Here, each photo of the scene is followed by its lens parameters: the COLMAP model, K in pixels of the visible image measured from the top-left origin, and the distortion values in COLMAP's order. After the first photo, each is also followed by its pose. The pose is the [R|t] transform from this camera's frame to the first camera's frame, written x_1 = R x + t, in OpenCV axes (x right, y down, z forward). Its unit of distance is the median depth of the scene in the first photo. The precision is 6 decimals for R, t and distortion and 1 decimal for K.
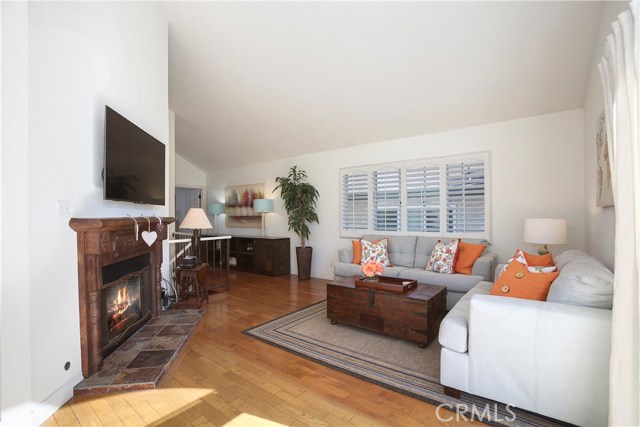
lens RADIAL K [[292.2, 0, 315.0], [0, 292.2, 216.2], [0, 0, 1]] dist [-0.078164, 0.040564]
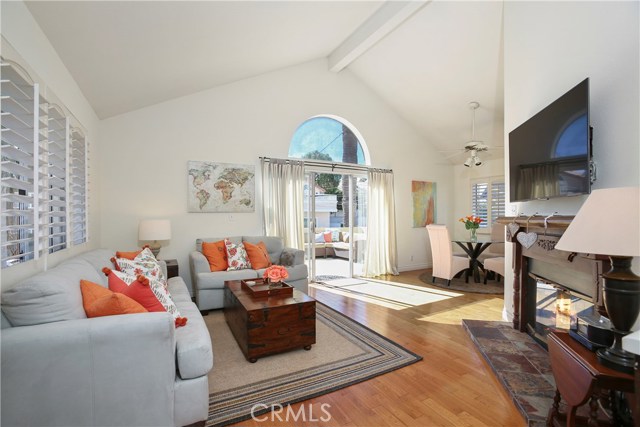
lens RADIAL K [[292.2, 0, 315.0], [0, 292.2, 216.2], [0, 0, 1]] dist [-0.078164, 0.040564]
pose [[-0.916482, 0.015371, 0.399780, -0.300183], [0.015140, 0.999878, -0.003736, -0.003324], [-0.399789, 0.002628, -0.916603, 1.837224]]
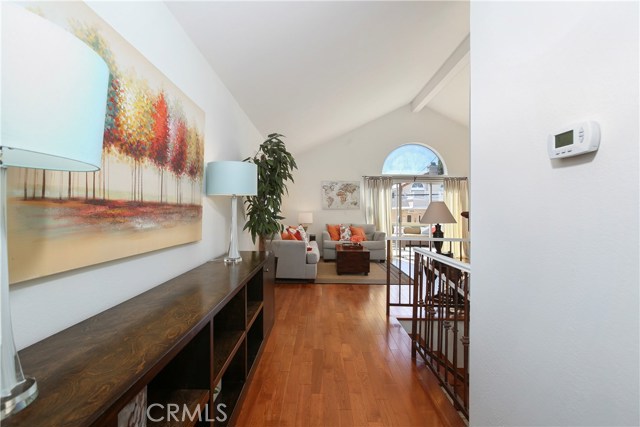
lens RADIAL K [[292.2, 0, 315.0], [0, 292.2, 216.2], [0, 0, 1]] dist [-0.078164, 0.040564]
pose [[-0.610316, 0.000383, 0.792158, -1.150079], [-0.000044, 1.000000, -0.000518, 0.024639], [-0.792158, -0.000350, -0.610316, 2.405284]]
